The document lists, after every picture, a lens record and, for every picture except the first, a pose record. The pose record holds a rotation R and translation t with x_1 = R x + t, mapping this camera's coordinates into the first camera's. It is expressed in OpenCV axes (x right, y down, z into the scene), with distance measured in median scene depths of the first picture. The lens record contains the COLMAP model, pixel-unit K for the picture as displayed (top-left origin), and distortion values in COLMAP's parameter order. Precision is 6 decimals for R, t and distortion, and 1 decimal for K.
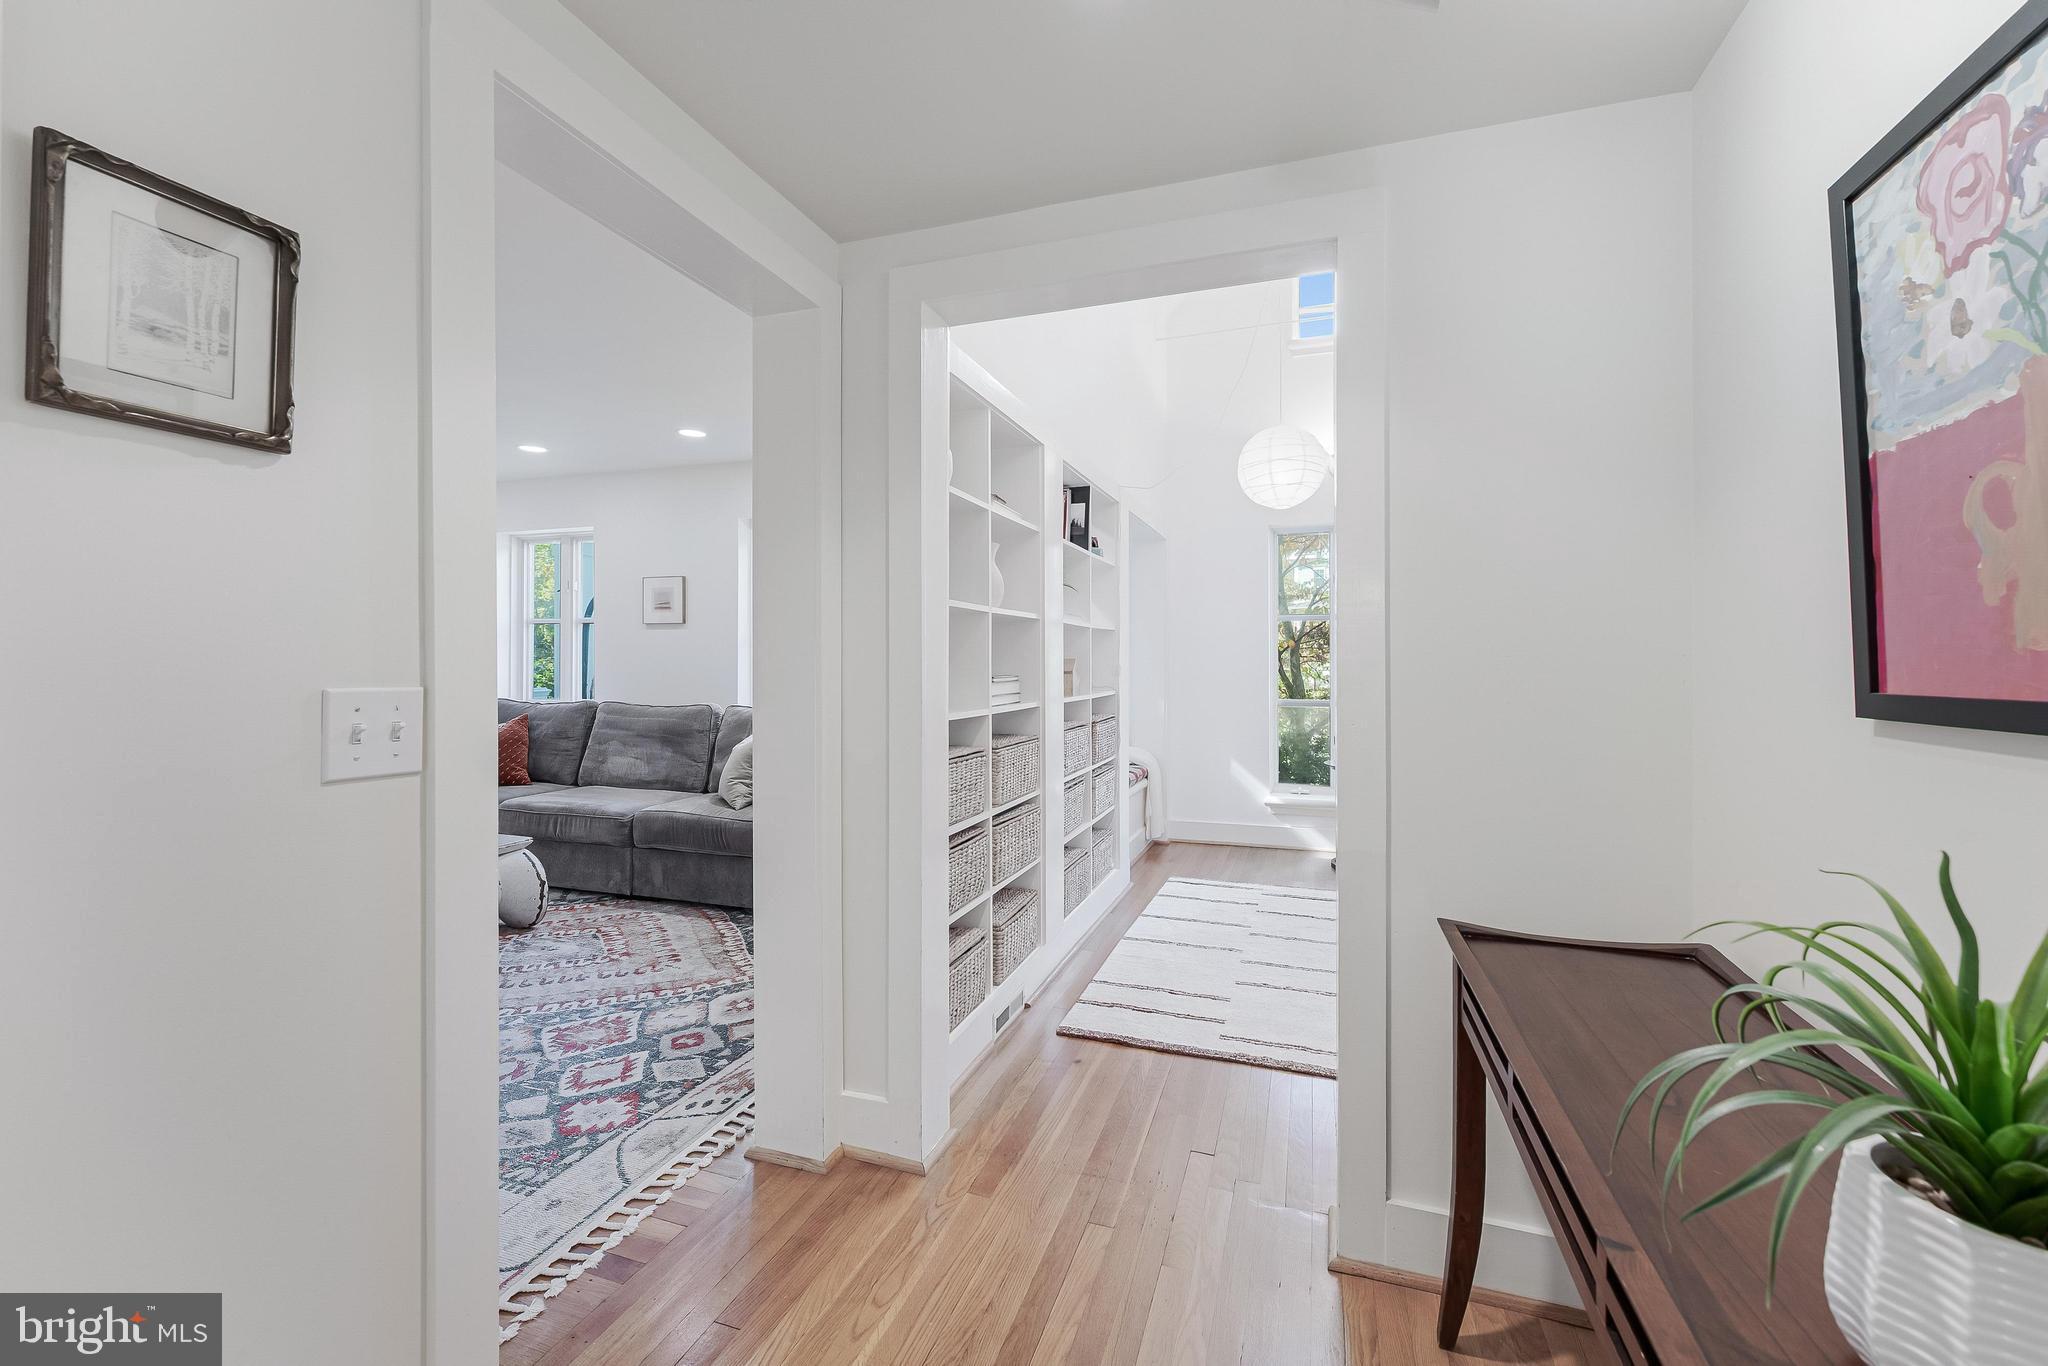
lens RADIAL K [[831.2, 0, 1028.5], [0, 831.2, 655.3], [0, 0, 1]] dist [0.001056, -0.000089]
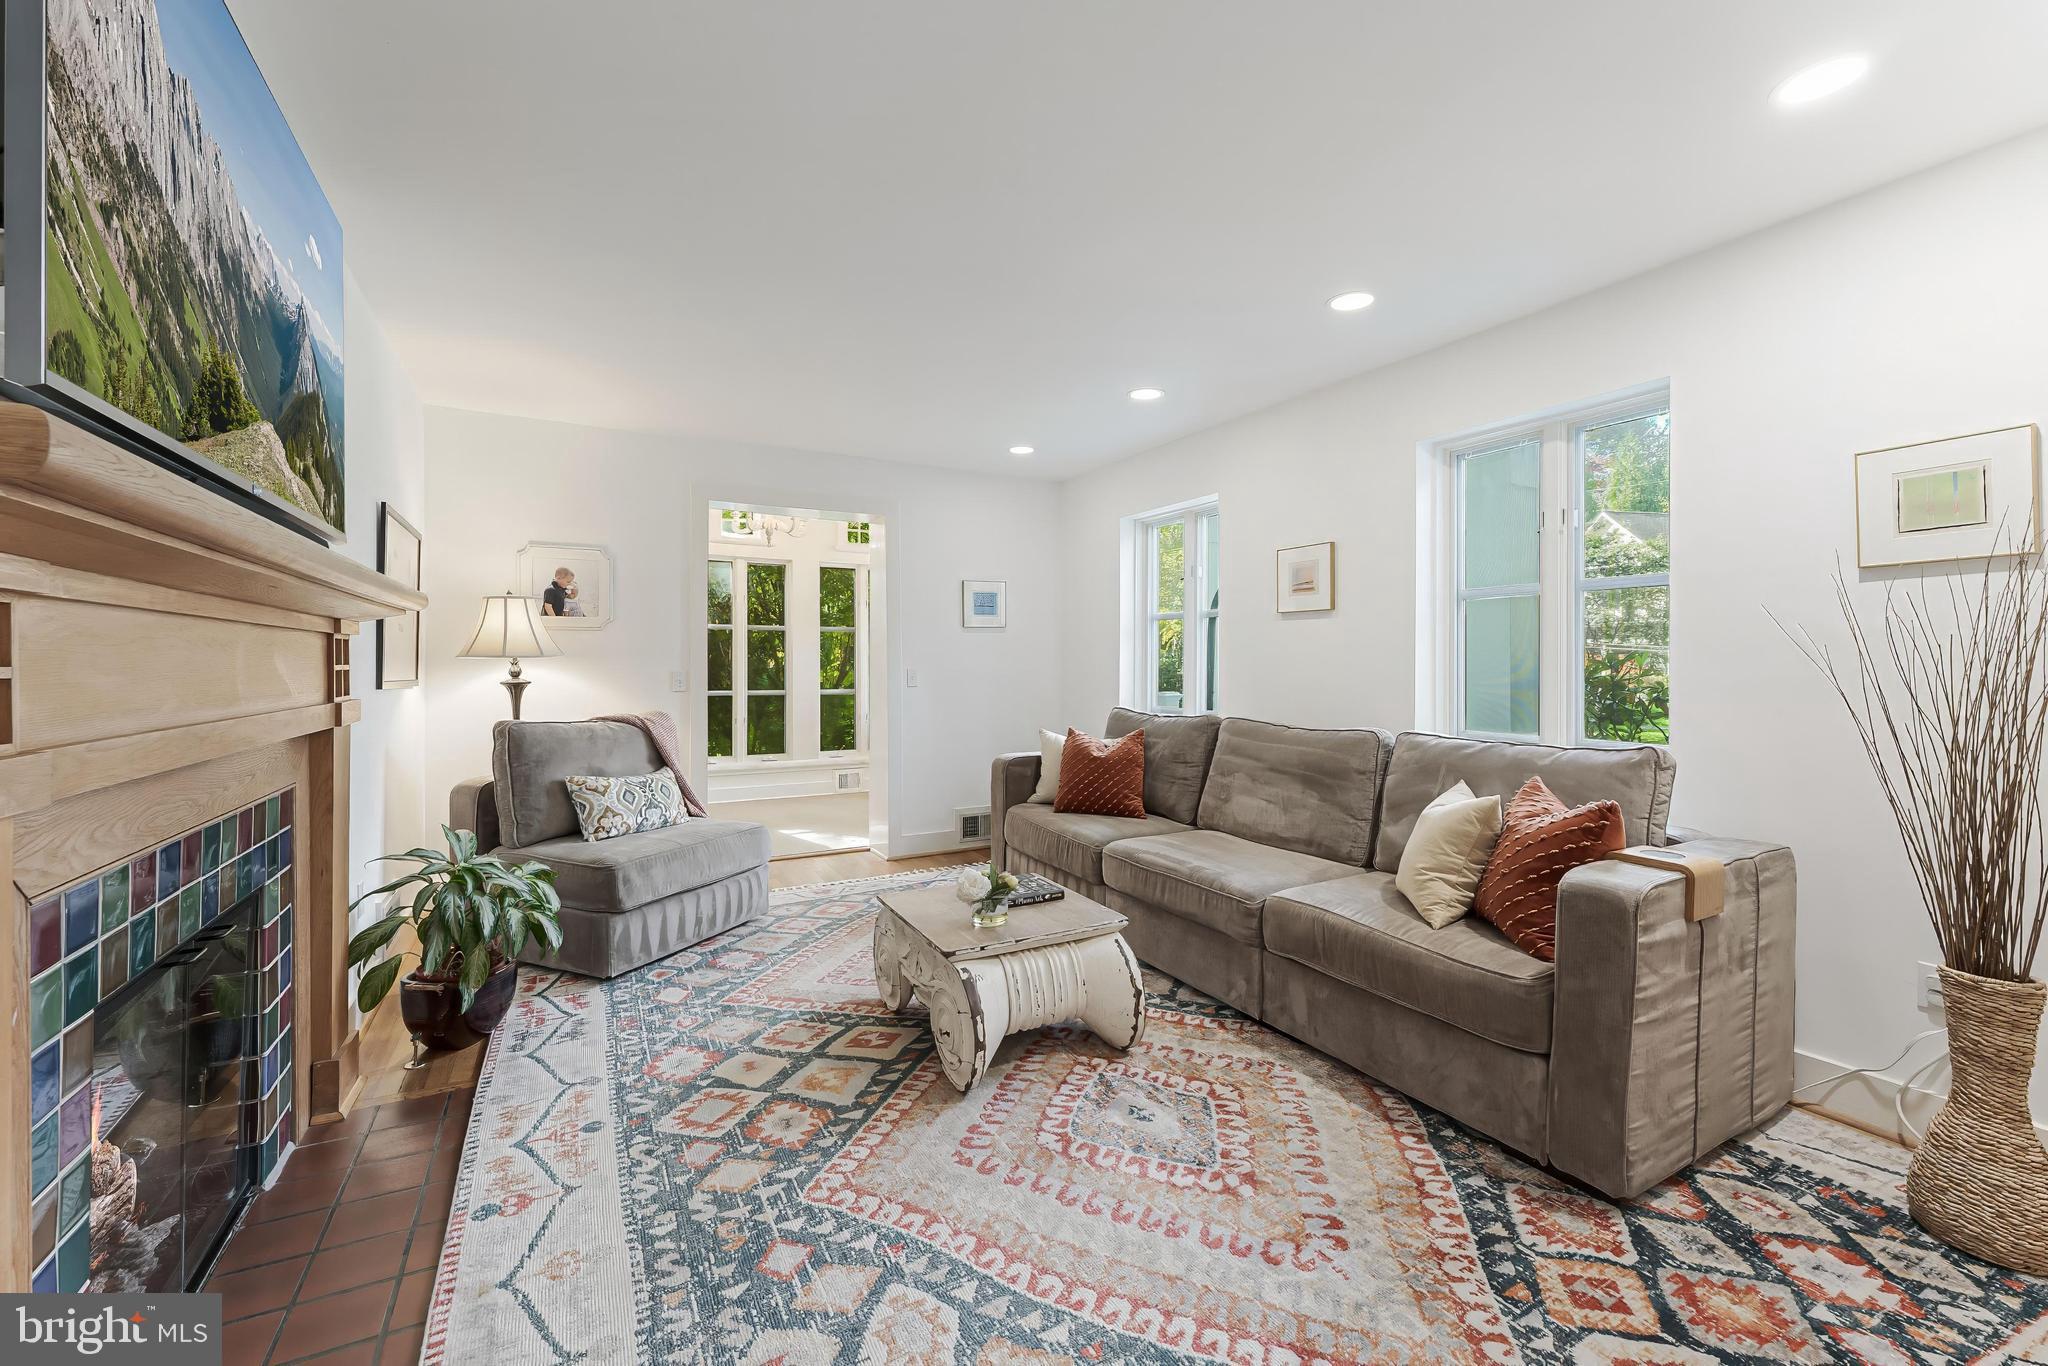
lens RADIAL K [[830.7, 0, 1036.0], [0, 830.7, 668.5], [0, 0, 1]] dist [-0.000280, -0.000193]
pose [[0.753473, 0.003944, -0.657467, -0.191856], [0.006337, 0.999892, 0.013260, 0.000617], [0.657448, -0.014158, 0.753367, 0.415311]]
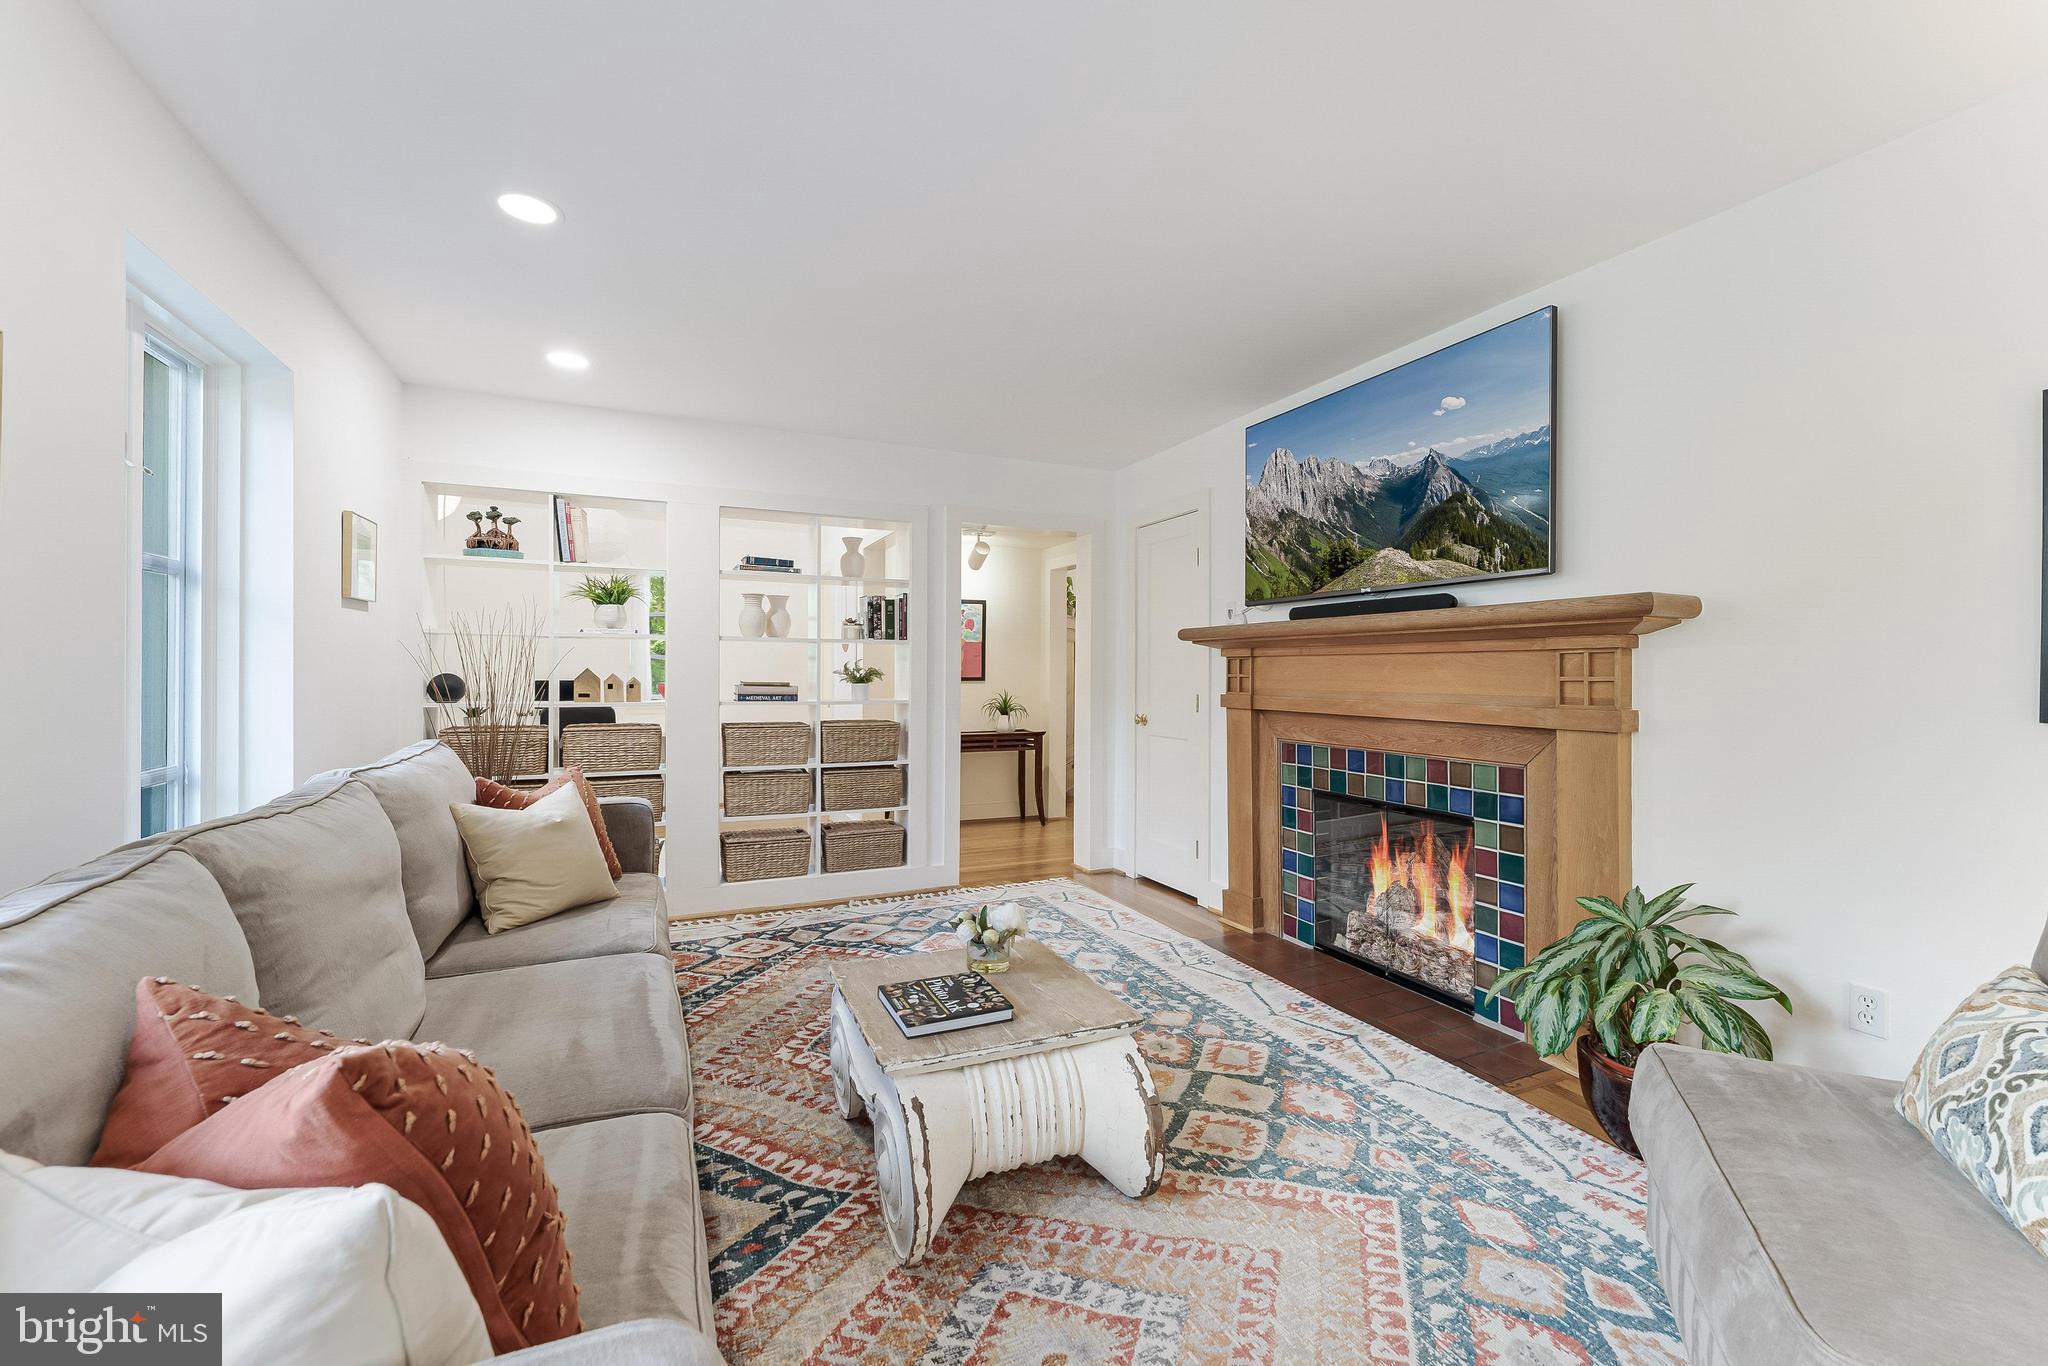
lens RADIAL K [[842.5, 0, 1029.5], [0, 842.5, 676.2], [0, 0, 1]] dist [0.001308, -0.000105]
pose [[-0.695565, -0.007881, 0.718419, -1.095106], [-0.012452, 0.999922, -0.001087, 0.008226], [-0.718355, -0.009701, -0.695609, 1.277476]]
